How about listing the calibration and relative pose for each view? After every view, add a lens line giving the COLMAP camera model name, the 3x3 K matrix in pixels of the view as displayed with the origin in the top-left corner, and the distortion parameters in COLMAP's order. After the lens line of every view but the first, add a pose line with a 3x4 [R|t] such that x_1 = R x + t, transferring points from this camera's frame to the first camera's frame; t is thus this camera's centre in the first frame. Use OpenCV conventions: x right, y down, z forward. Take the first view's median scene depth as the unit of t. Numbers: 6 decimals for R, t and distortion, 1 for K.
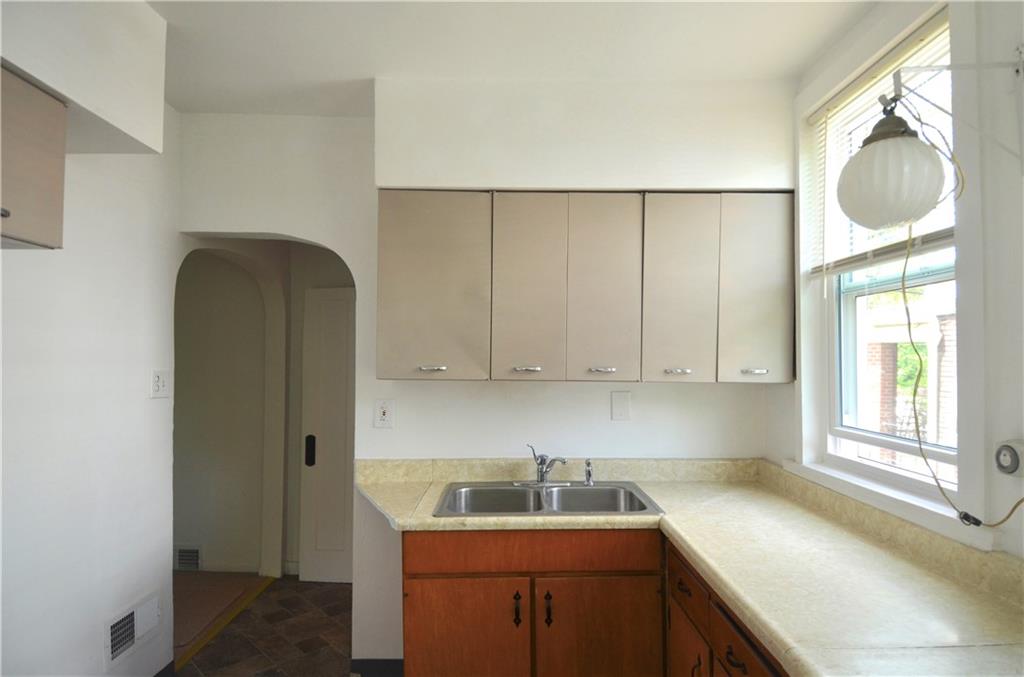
lens RADIAL K [[562.5, 0, 503.3], [0, 562.5, 360.5], [0, 0, 1]] dist [0.059879, -0.073142]
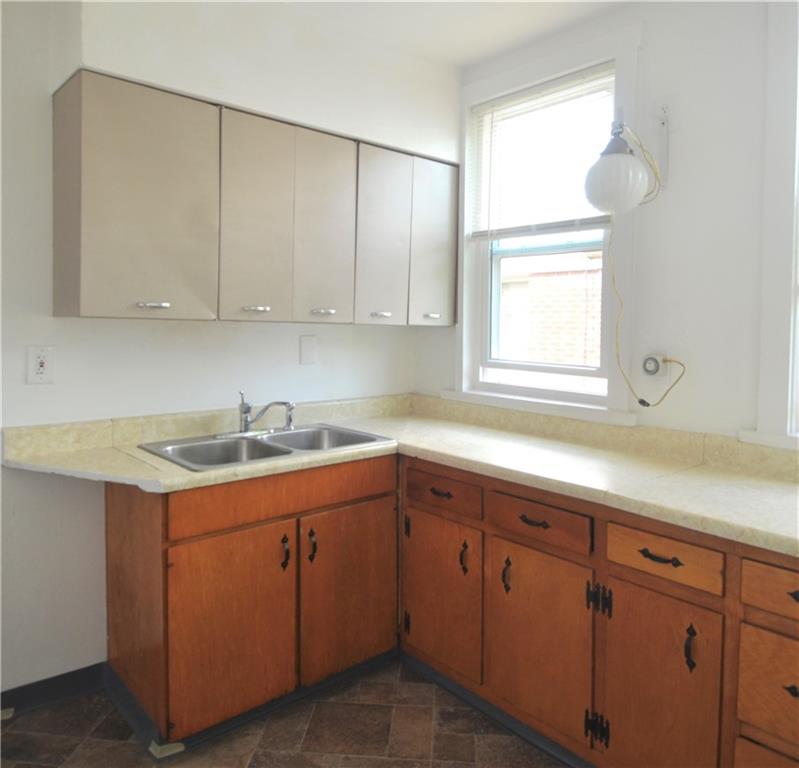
lens RADIAL K [[645.3, 0, 398.1], [0, 645.3, 347.3], [0, 0, 1]] dist [0.060847, -0.124211]
pose [[0.757511, -0.012719, 0.652698, -0.492702], [-0.015949, 0.999151, 0.037981, 0.035475], [-0.652627, -0.039181, 0.756666, 0.036826]]
